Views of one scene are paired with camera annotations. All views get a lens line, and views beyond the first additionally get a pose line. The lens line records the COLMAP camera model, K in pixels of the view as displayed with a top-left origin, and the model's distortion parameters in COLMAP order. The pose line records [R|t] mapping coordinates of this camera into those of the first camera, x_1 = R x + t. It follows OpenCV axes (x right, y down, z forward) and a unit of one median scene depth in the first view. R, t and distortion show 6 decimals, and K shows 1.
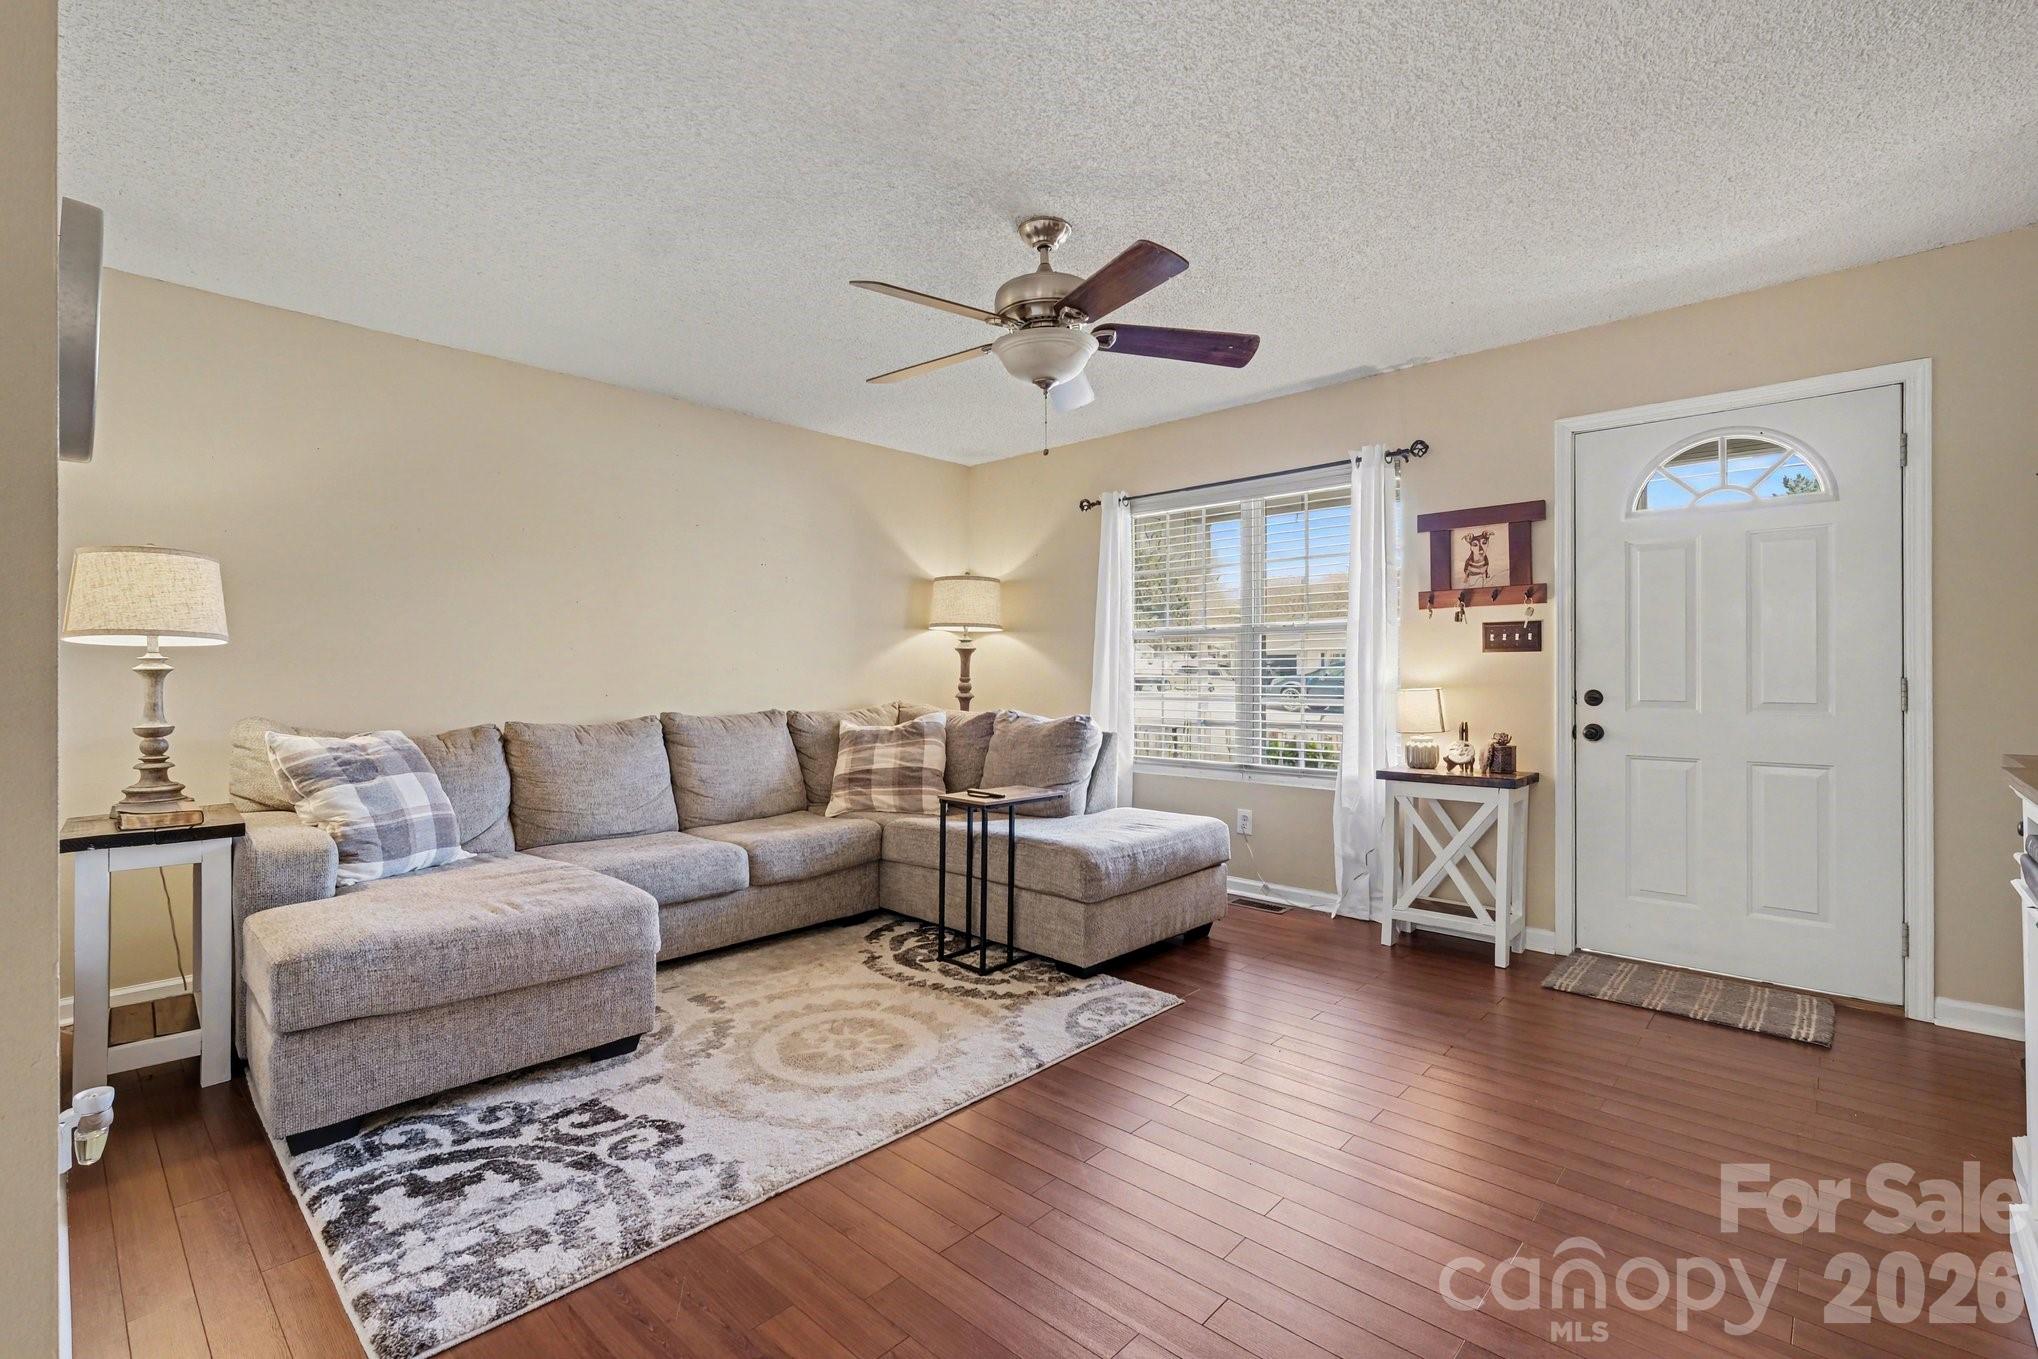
lens RADIAL K [[902.8, 0, 1024.8], [0, 902.8, 677.4], [0, 0, 1]] dist [0.003978, -0.000121]
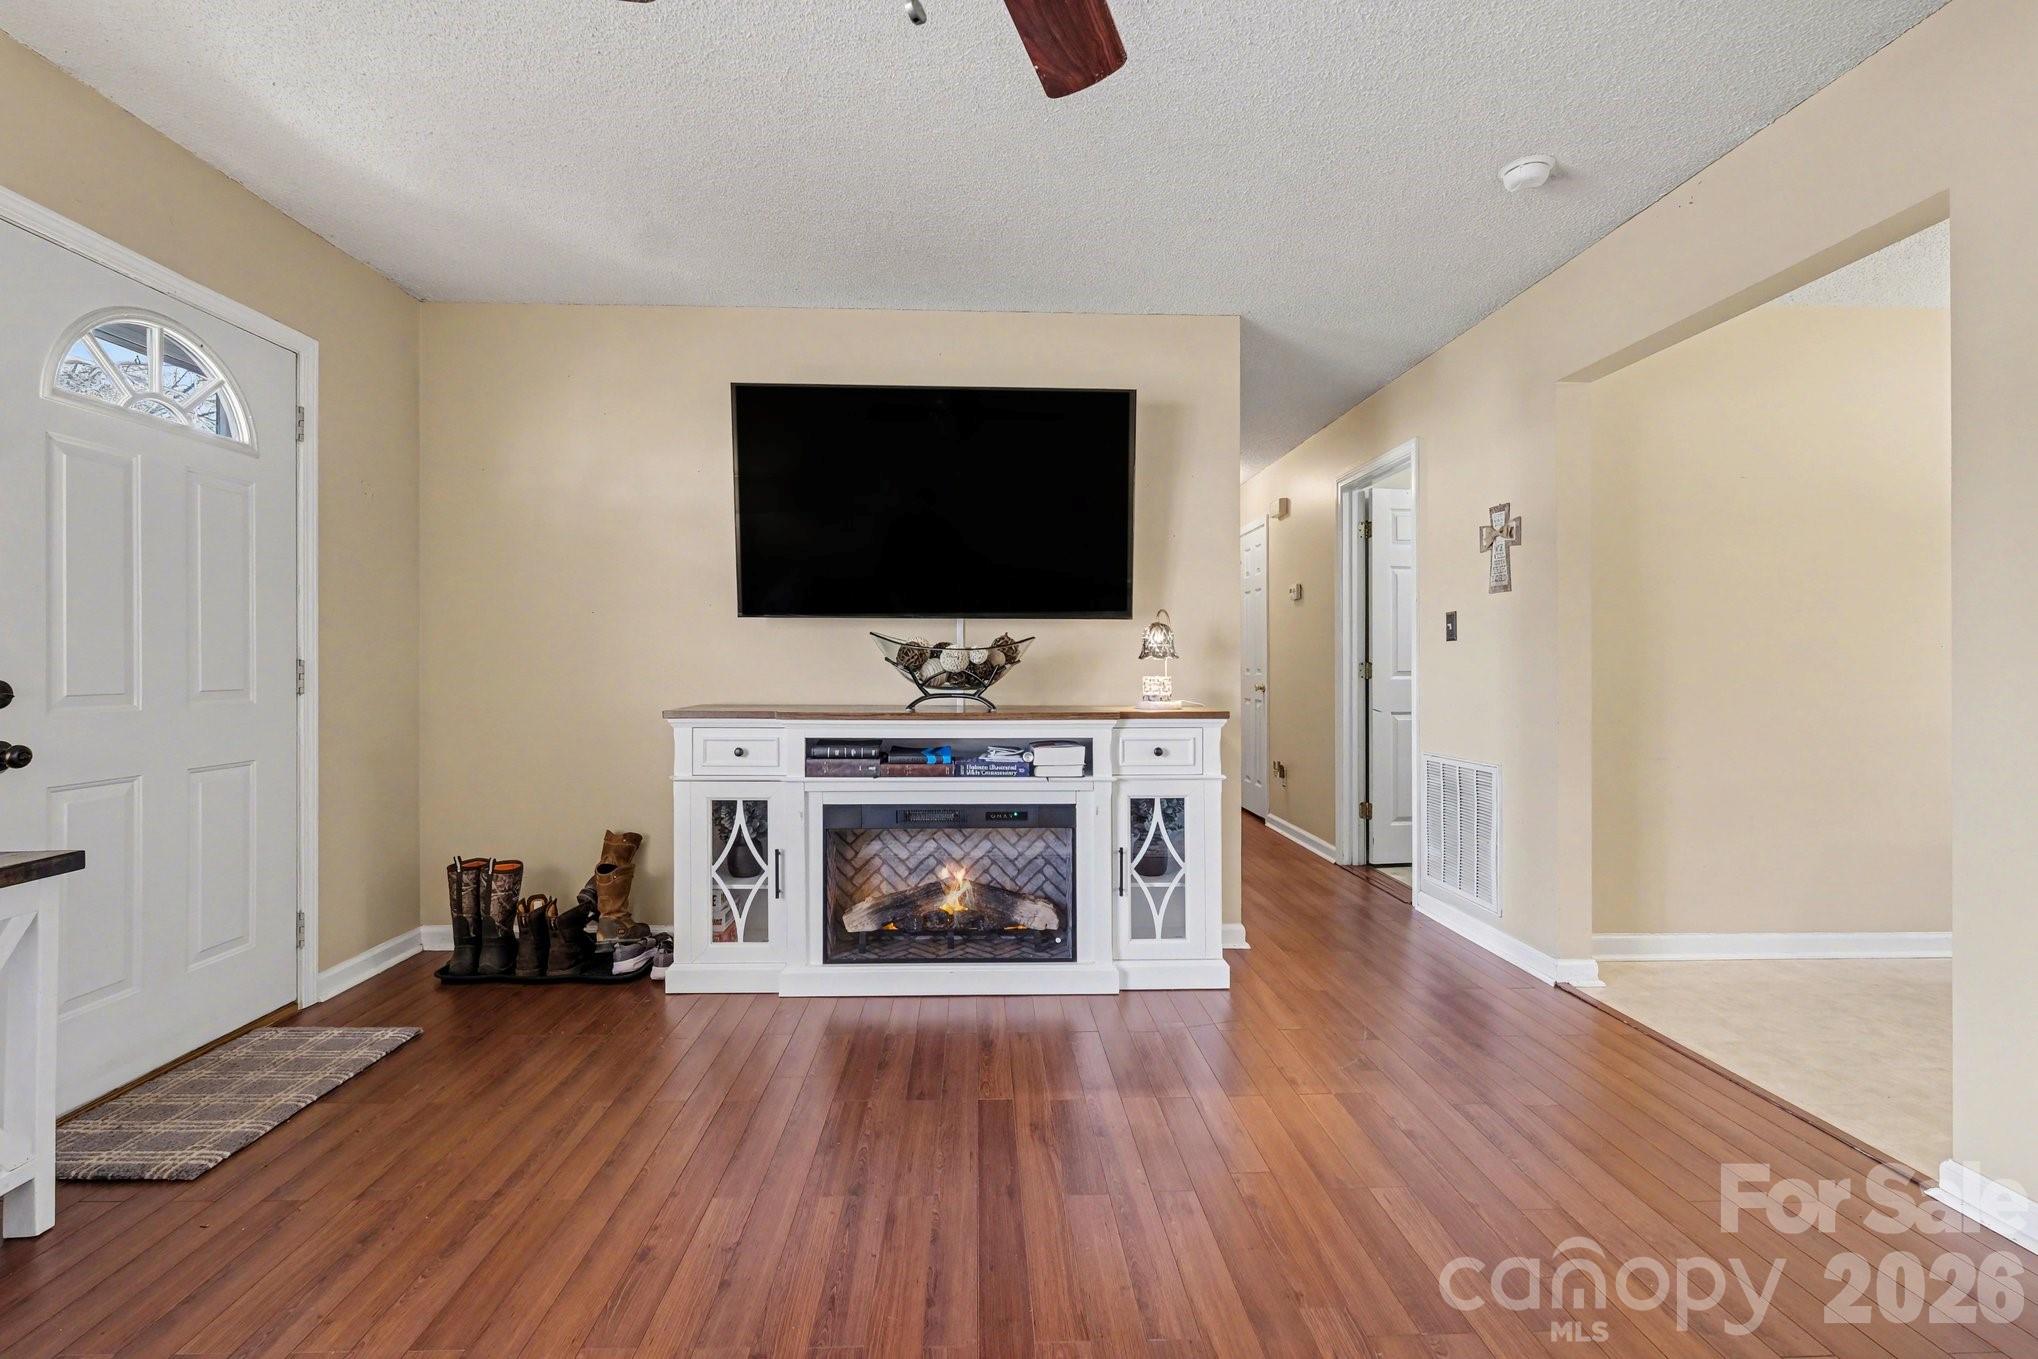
lens RADIAL K [[902.8, 0, 1016.2], [0, 902.8, 667.1], [0, 0, 1]] dist [0.003978, -0.000121]
pose [[-0.700986, -0.001213, 0.713174, -0.238579], [0.005145, 0.999964, 0.006758, 0.005335], [-0.713156, 0.008407, -0.700955, 1.061400]]
